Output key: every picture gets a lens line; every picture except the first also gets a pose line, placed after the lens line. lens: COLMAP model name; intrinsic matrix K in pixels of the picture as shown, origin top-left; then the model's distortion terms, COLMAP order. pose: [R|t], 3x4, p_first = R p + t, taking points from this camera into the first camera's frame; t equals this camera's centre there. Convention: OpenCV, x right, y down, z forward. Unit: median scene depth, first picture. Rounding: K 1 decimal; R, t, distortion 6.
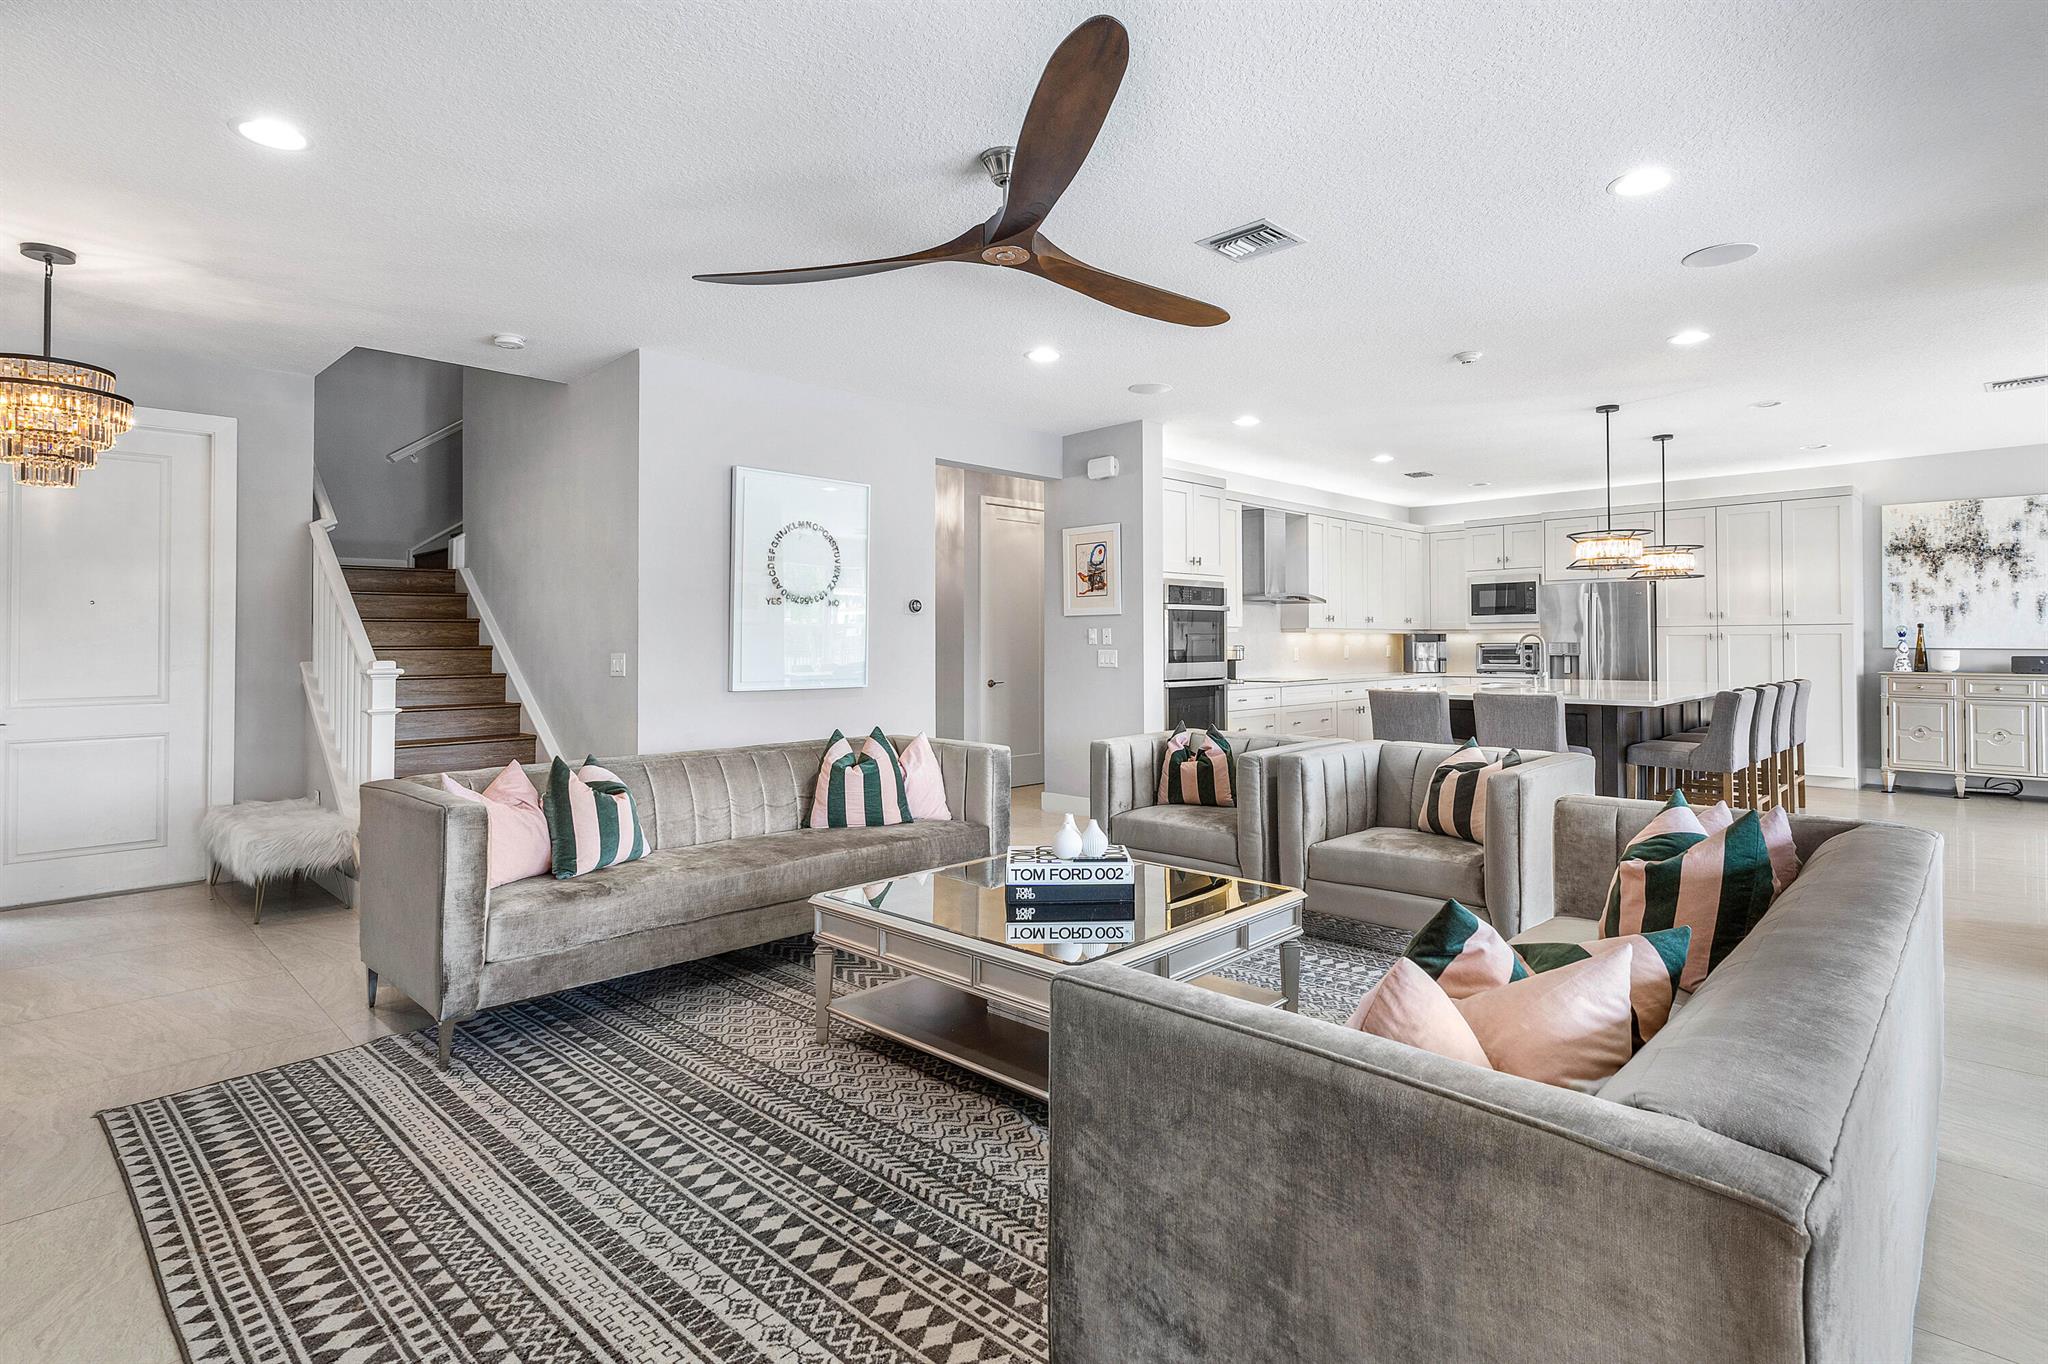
lens RADIAL K [[975.1, 0, 990.8], [0, 975.1, 622.6], [0, 0, 1]] dist [0.003888, 0.000933]
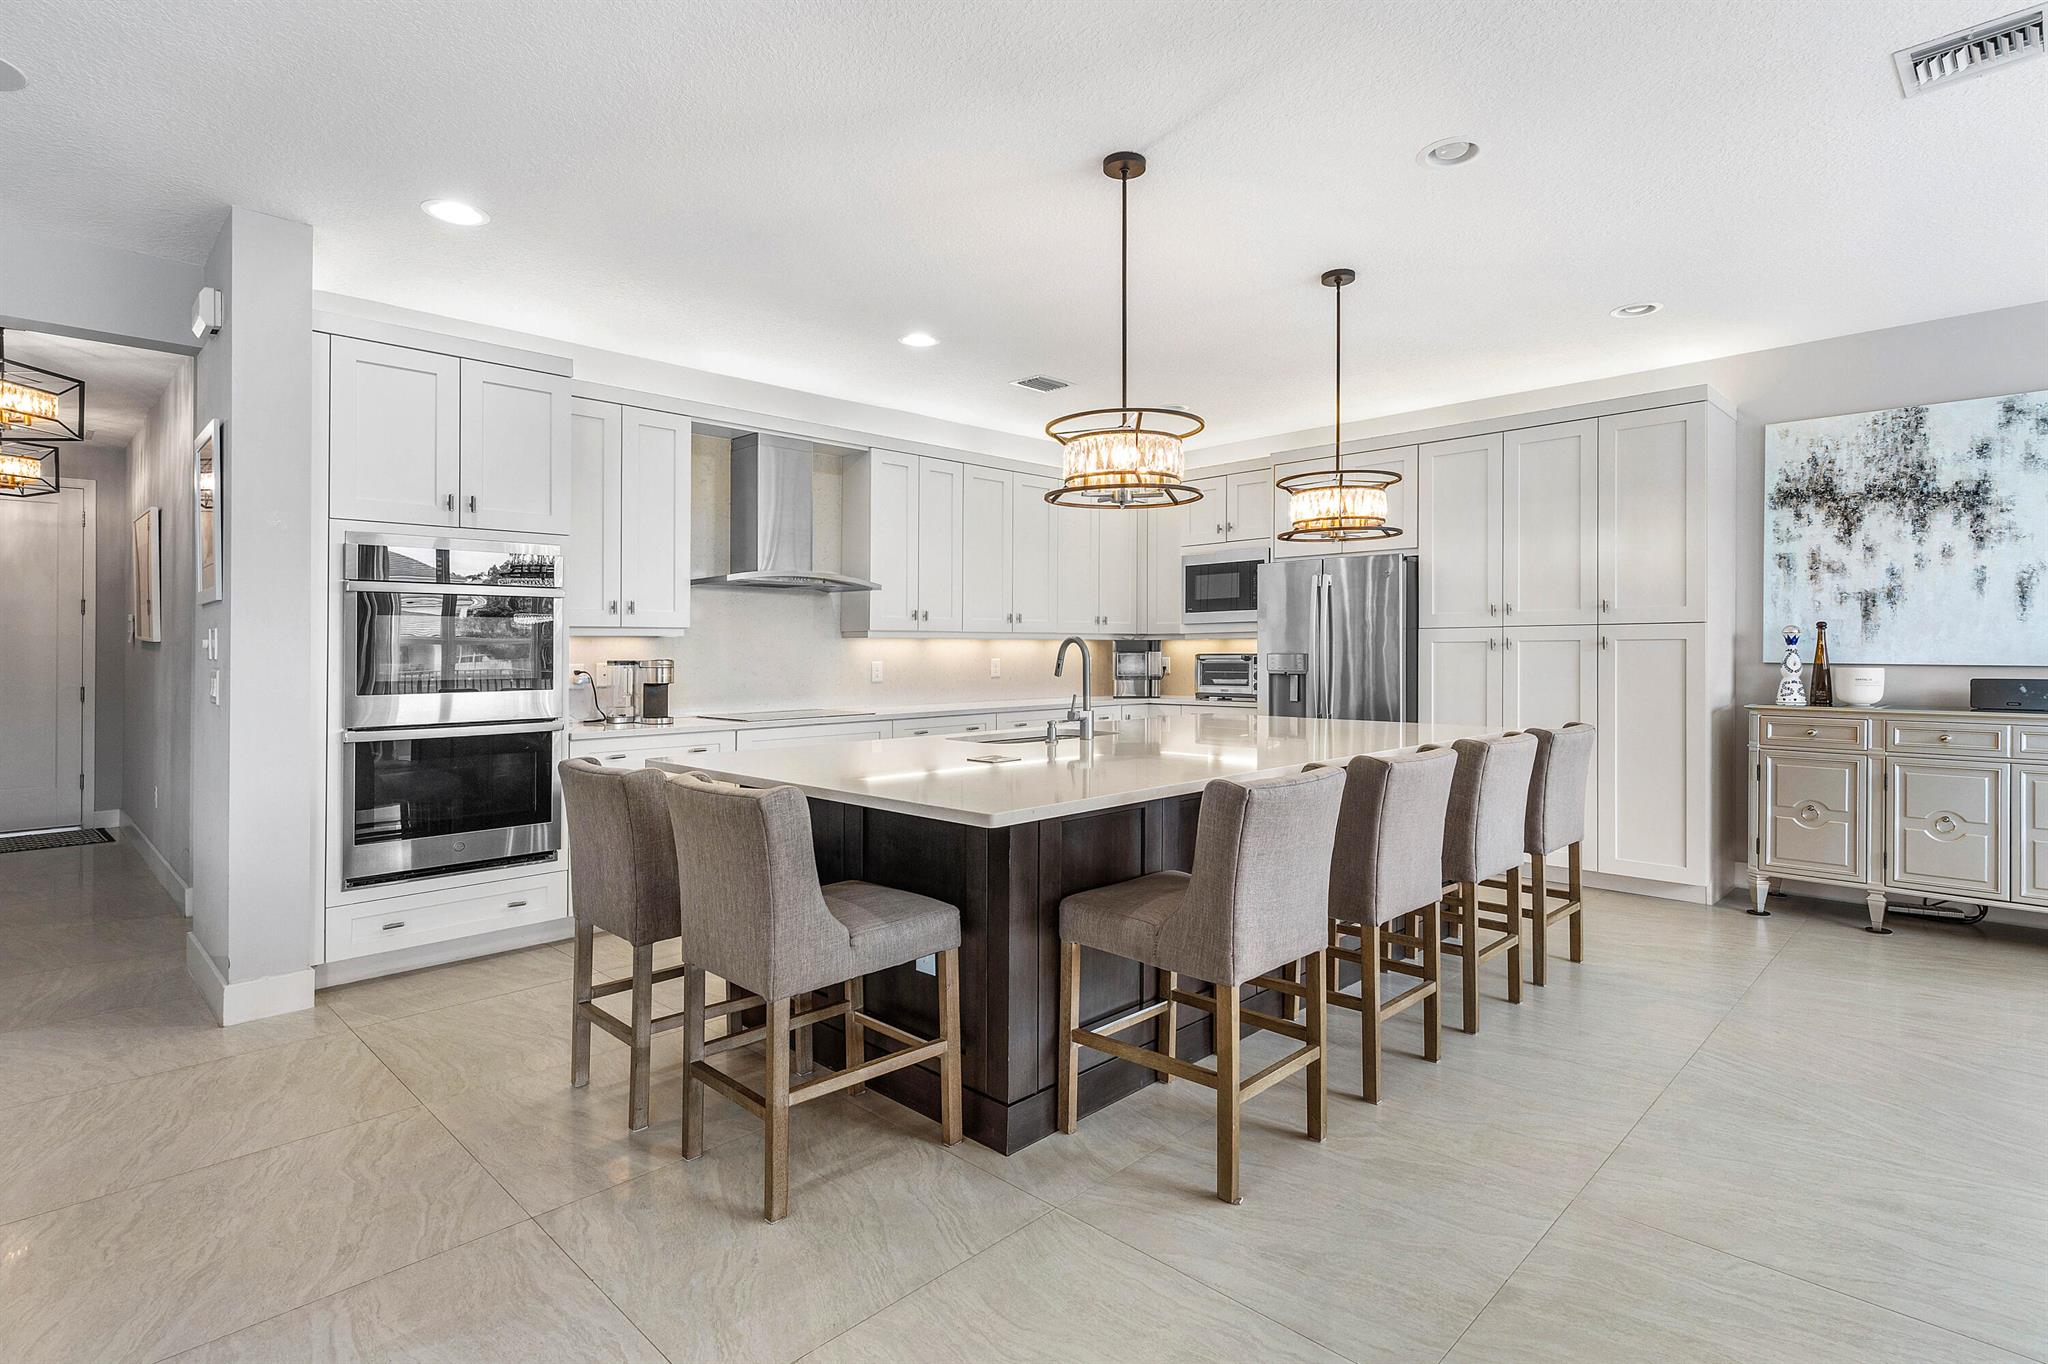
lens RADIAL K [[986.1, 0, 988.3], [0, 986.1, 645.6], [0, 0, 1]] dist [0.004019, -0.000203]
pose [[0.999992, 0.000199, 0.004059, 0.448132], [-0.000256, 0.999900, 0.014161, 0.006909], [-0.004056, -0.014162, 0.999891, 0.409885]]
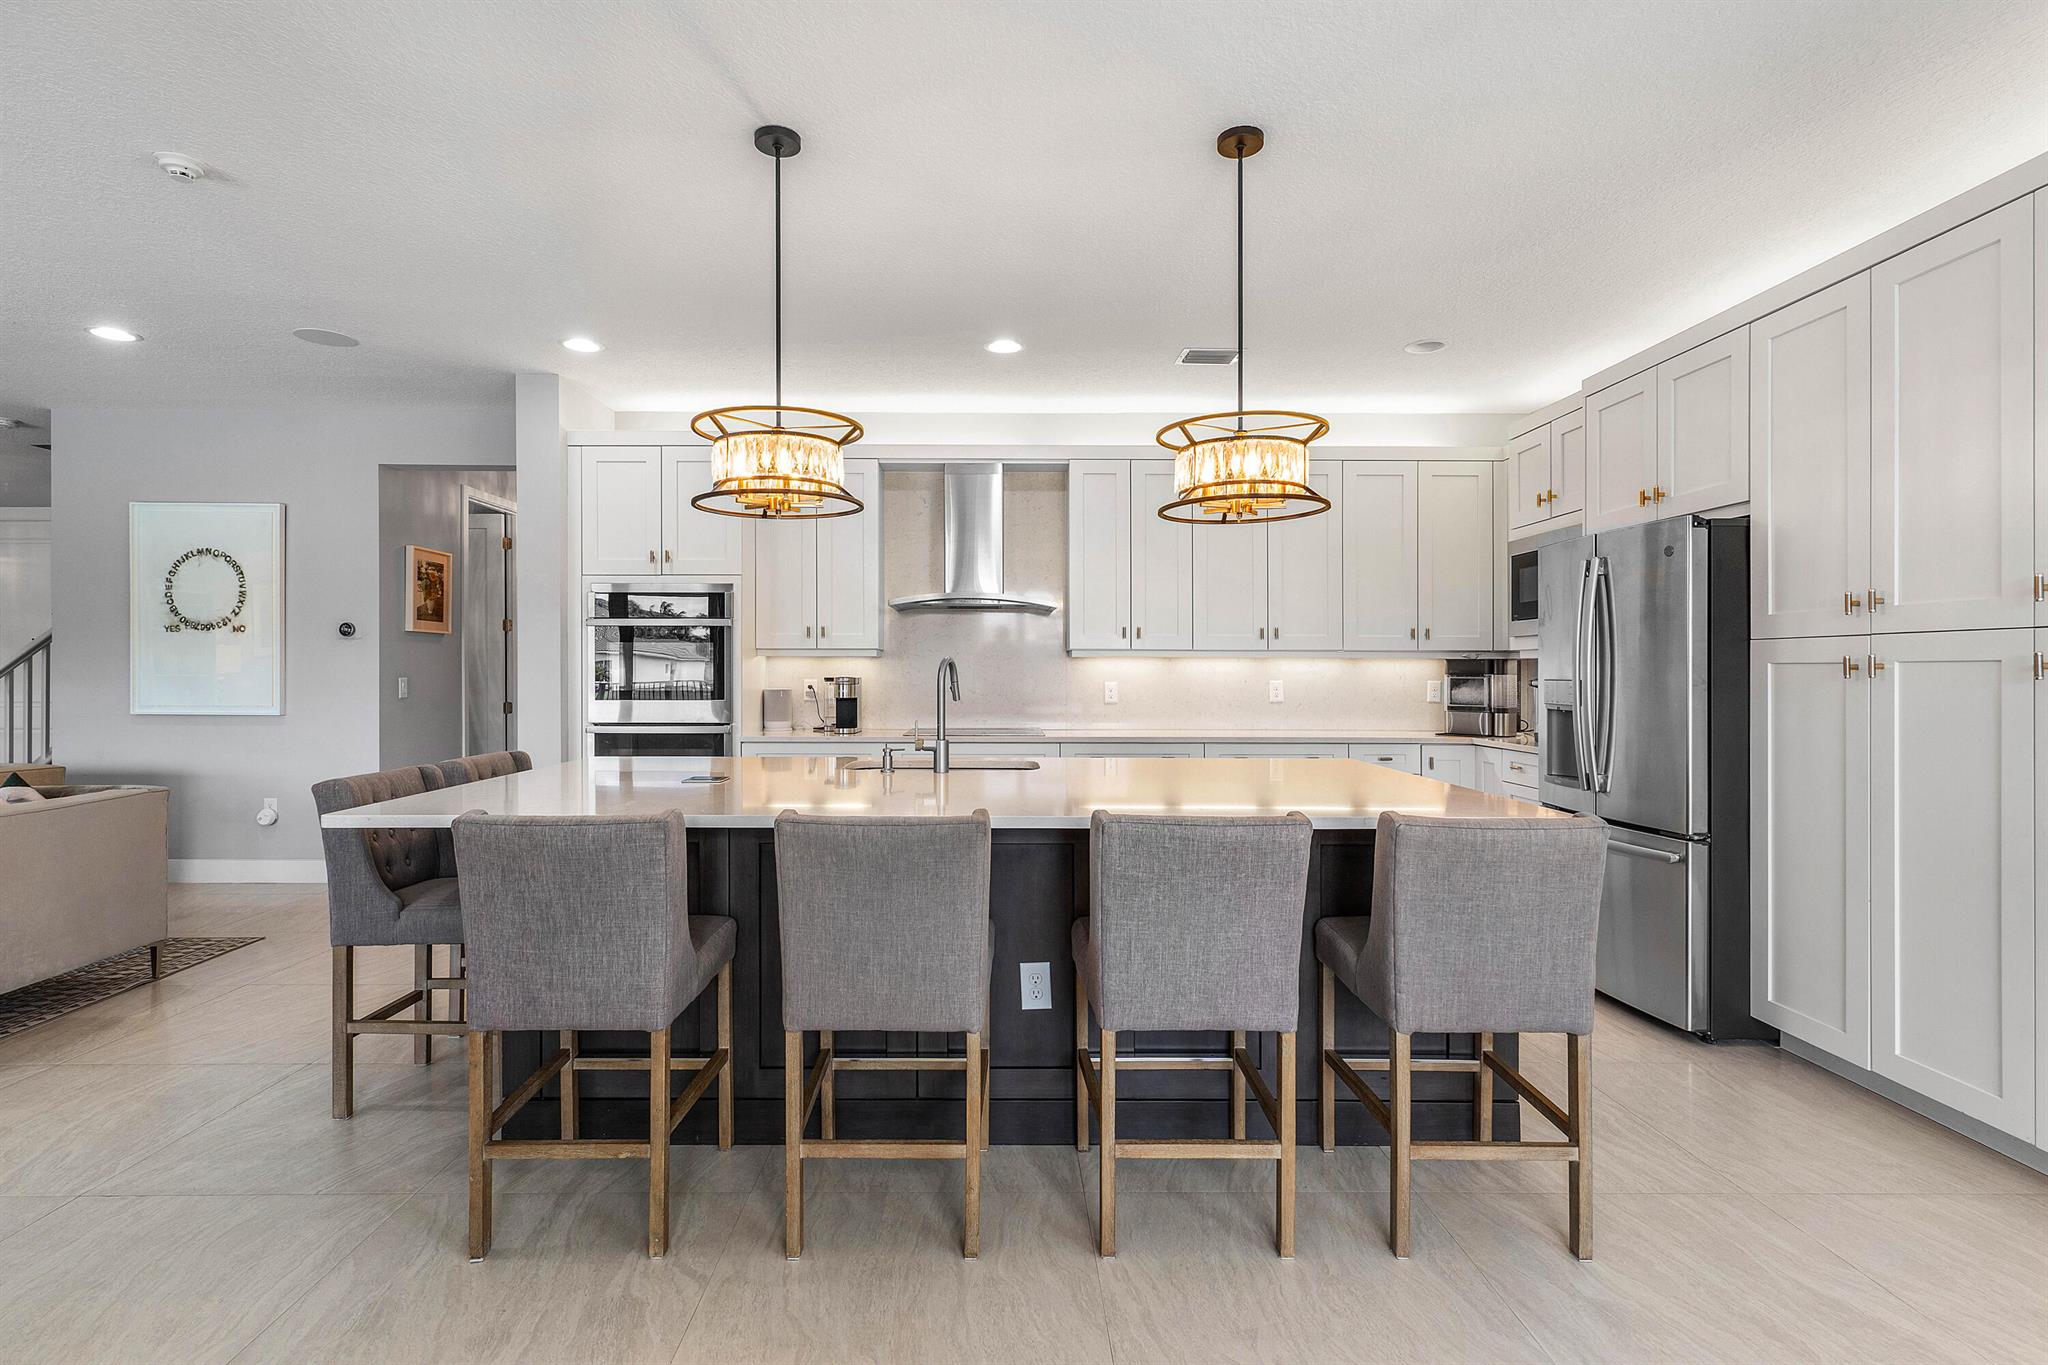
lens RADIAL K [[986.1, 0, 988.3], [0, 986.1, 646.1], [0, 0, 1]] dist [0.004019, -0.000203]
pose [[0.720778, -0.010147, -0.693091, 0.811548], [0.007001, 0.999948, -0.007359, 0.008078], [0.693130, 0.000452, 0.720812, 0.596940]]
